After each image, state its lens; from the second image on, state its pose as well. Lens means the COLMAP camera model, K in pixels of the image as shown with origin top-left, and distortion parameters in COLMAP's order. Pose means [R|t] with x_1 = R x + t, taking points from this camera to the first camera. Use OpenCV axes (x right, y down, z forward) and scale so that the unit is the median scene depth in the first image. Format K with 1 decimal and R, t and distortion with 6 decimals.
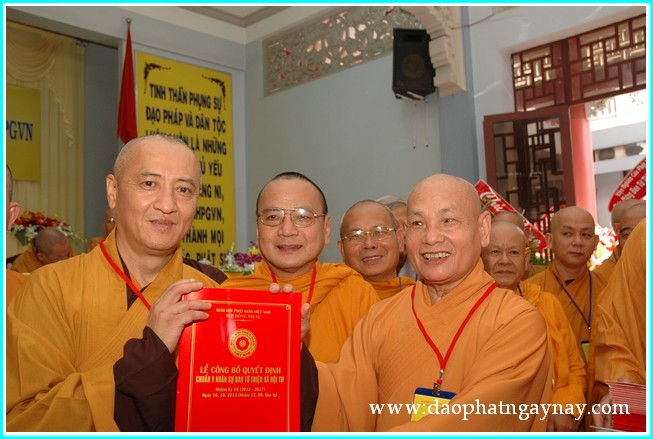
lens RADIAL K [[658.9, 0, 329.8], [0, 658.9, 220.8], [0, 0, 1]] dist [-0.016191, 0.000000]
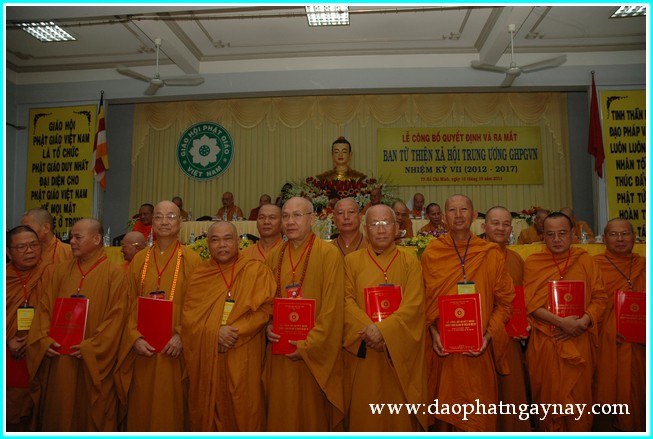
lens RADIAL K [[508.8, 0, 326.4], [0, 508.8, 224.7], [0, 0, 1]] dist [-0.158009, 0.161565]
pose [[0.649937, -0.020336, -0.759716, 0.130313], [0.062673, 0.997671, 0.026912, -0.026360], [0.757399, -0.065105, 0.649698, -0.190736]]
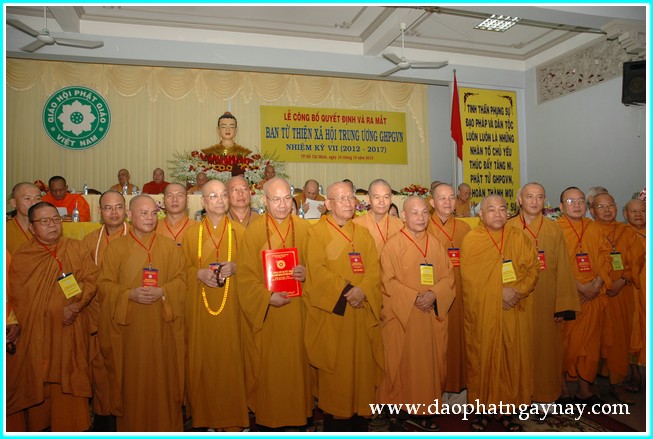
lens RADIAL K [[508.8, 0, 327.7], [0, 508.8, 224.6], [0, 0, 1]] dist [-0.158009, 0.161565]
pose [[0.876547, 0.011612, -0.481176, 0.035507], [0.040202, 0.994449, 0.097232, -0.038766], [0.479635, -0.104573, 0.871215, -0.331764]]
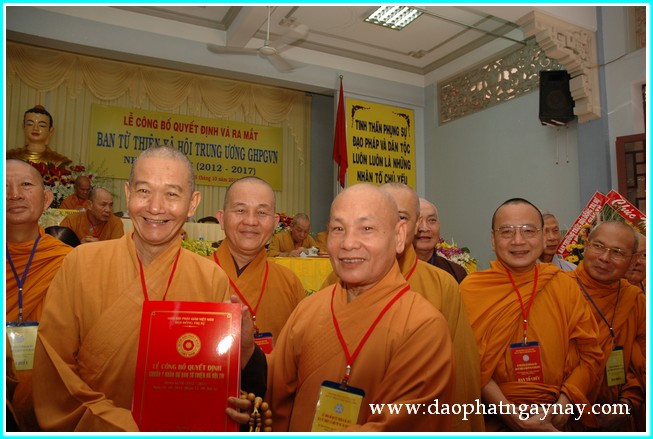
lens RADIAL K [[508.8, 0, 325.1], [0, 508.8, 218.8], [0, 0, 1]] dist [-0.158009, 0.161565]
pose [[0.949547, 0.008176, -0.313519, 0.002506], [-0.005495, 0.999940, 0.009433, -0.008803], [0.313578, -0.007234, 0.949535, -0.039316]]
